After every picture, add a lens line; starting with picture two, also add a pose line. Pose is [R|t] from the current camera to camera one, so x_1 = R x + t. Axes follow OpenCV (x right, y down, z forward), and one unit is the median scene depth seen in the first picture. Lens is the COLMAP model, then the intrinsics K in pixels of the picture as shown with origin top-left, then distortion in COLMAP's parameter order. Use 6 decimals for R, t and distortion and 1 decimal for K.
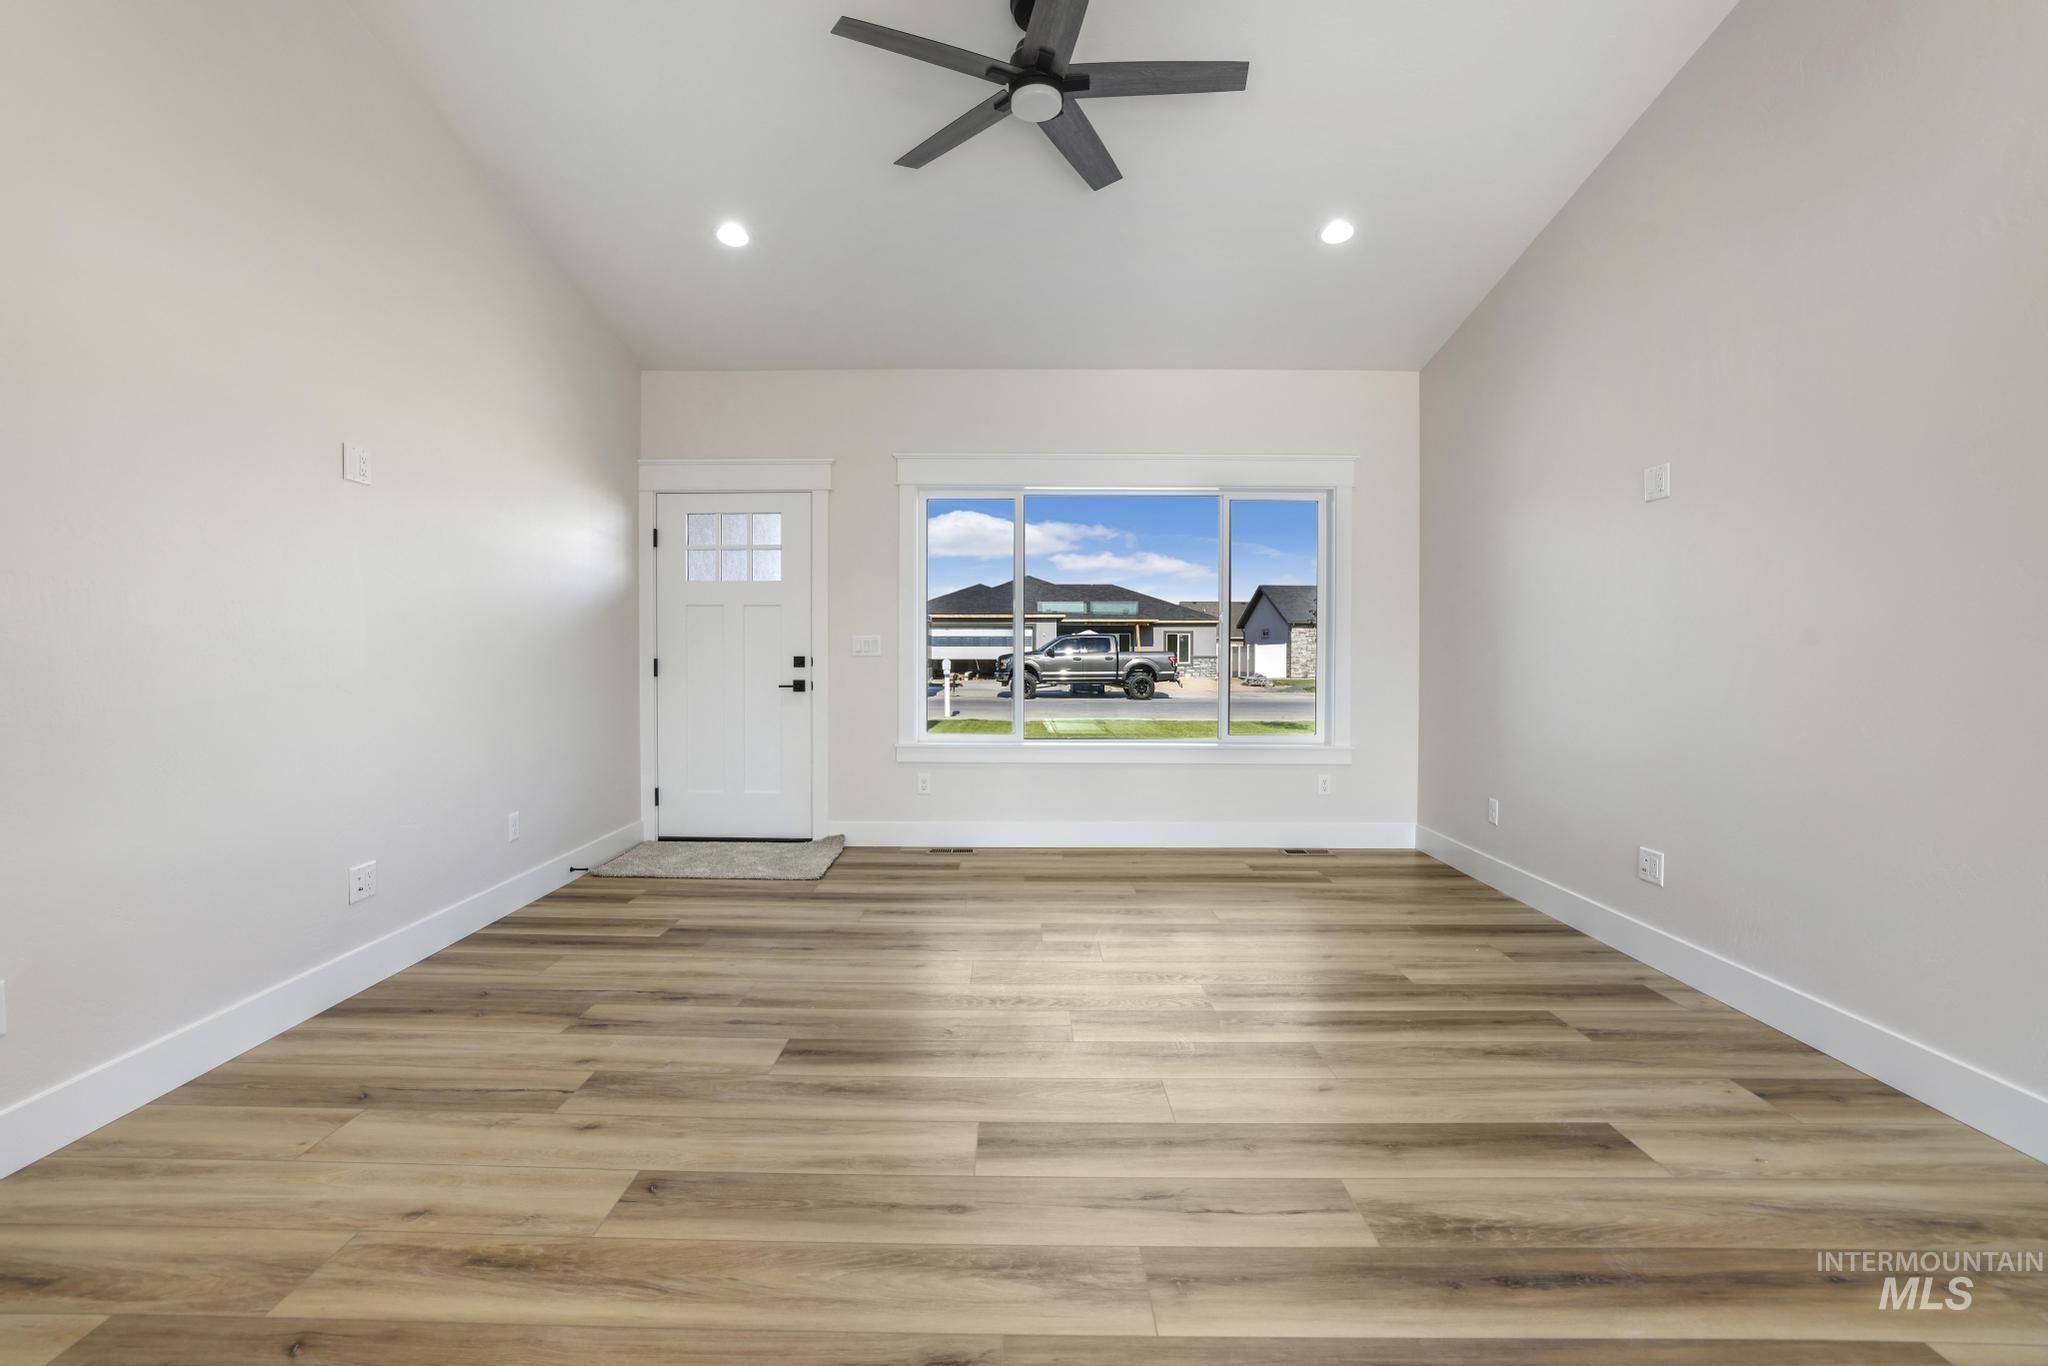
lens RADIAL K [[889.5, 0, 1015.0], [0, 889.5, 663.1], [0, 0, 1]] dist [-0.020237, -0.000027]
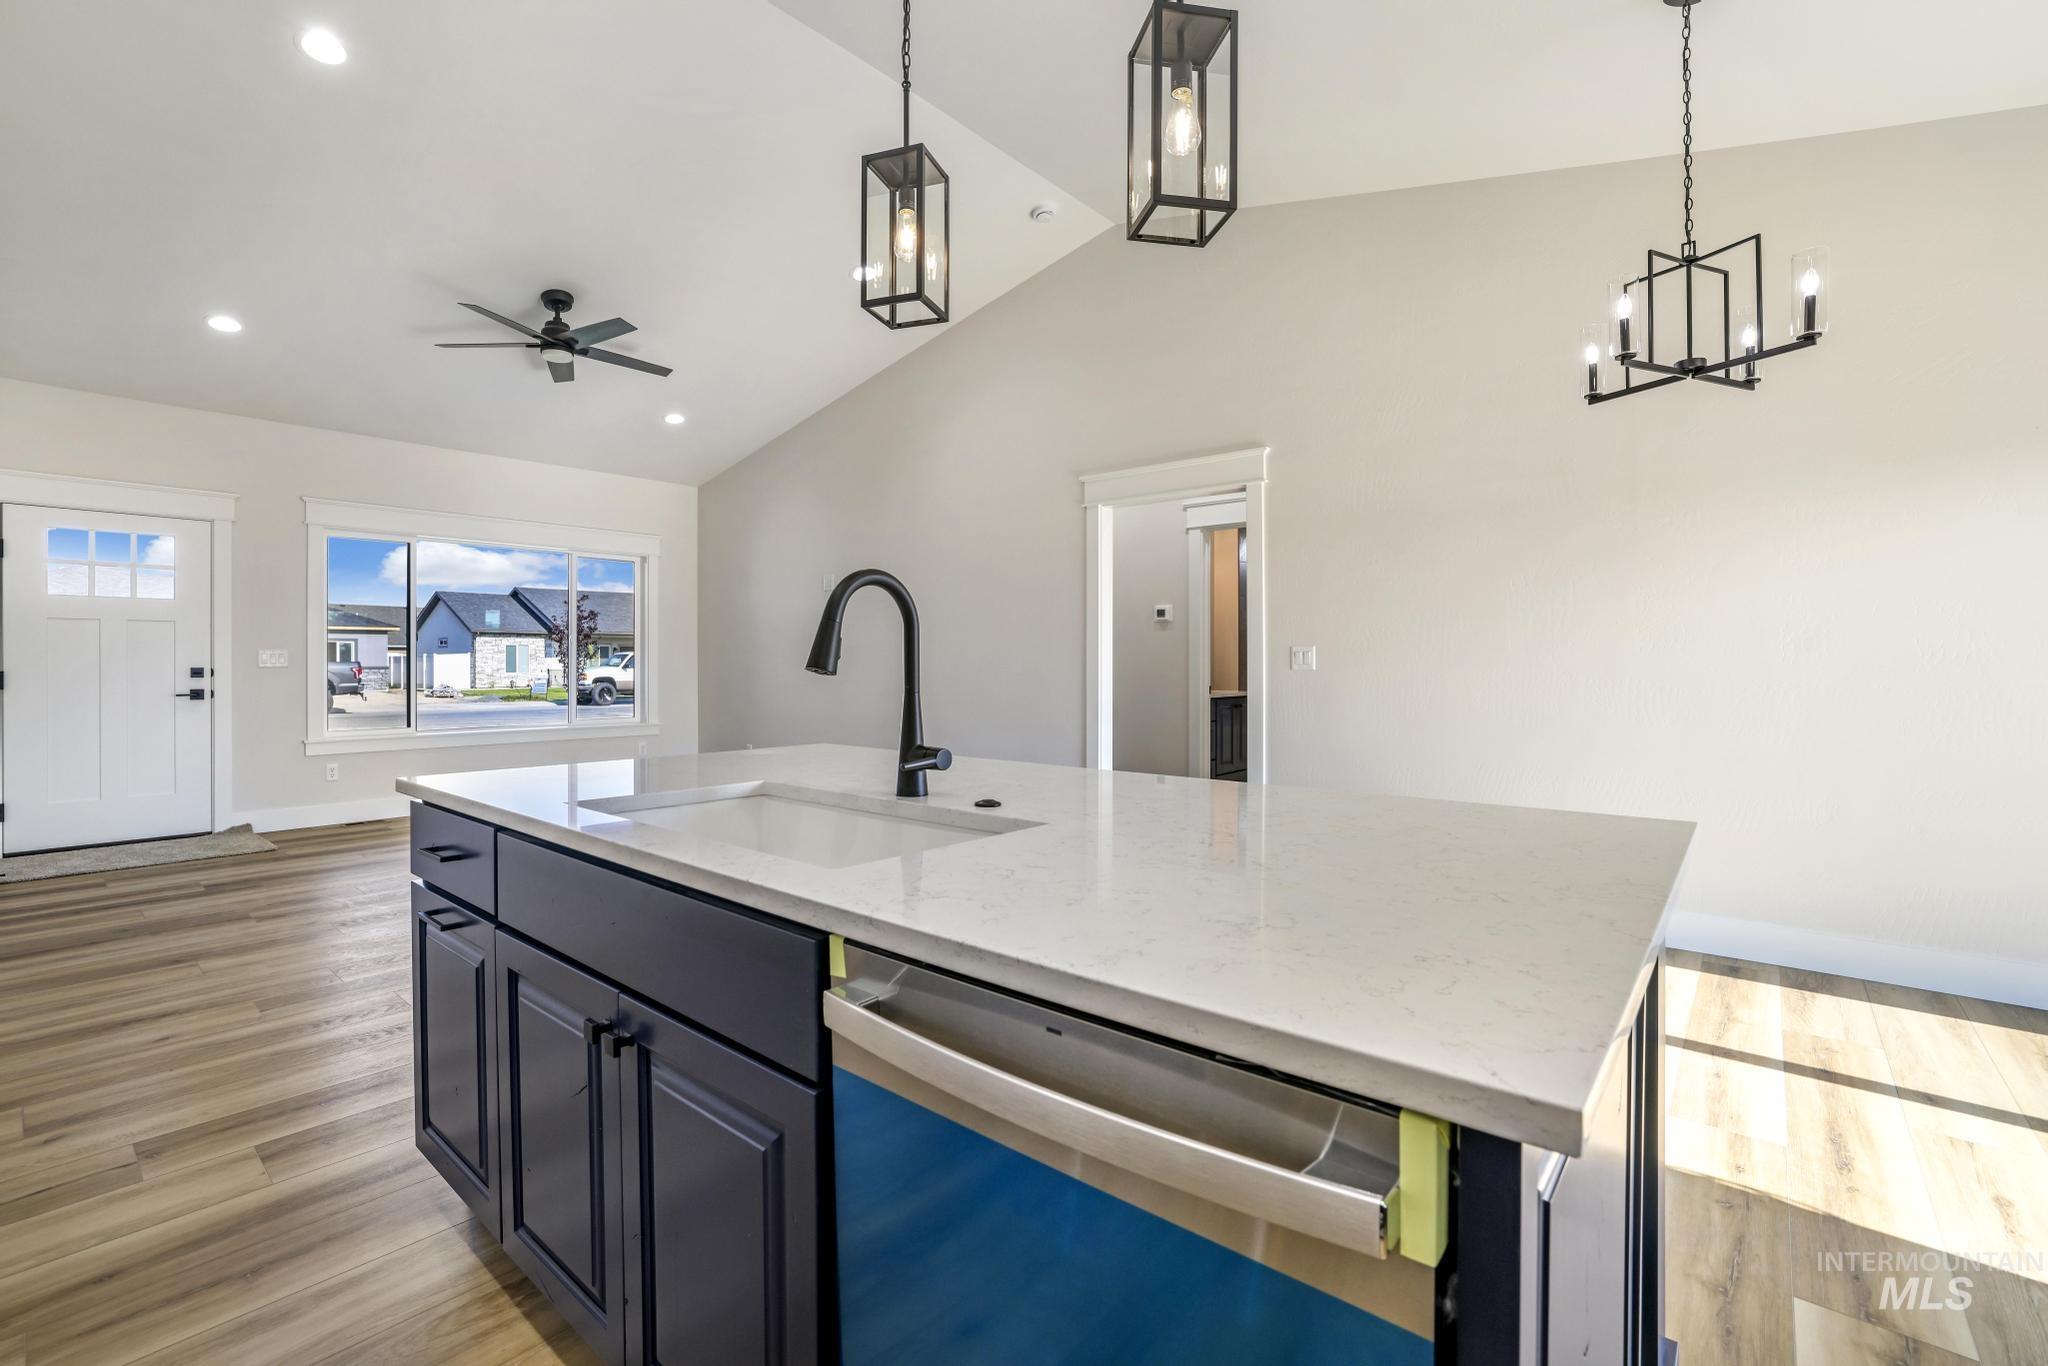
lens RADIAL K [[889.5, 0, 1015.0], [0, 889.5, 663.1], [0, 0, 1]] dist [-0.020237, -0.000027]
pose [[0.632619, -0.004798, 0.774449, -0.096472], [0.012772, 0.999909, -0.004238, 0.000907], [-0.774358, 0.012572, 0.632623, -0.104856]]
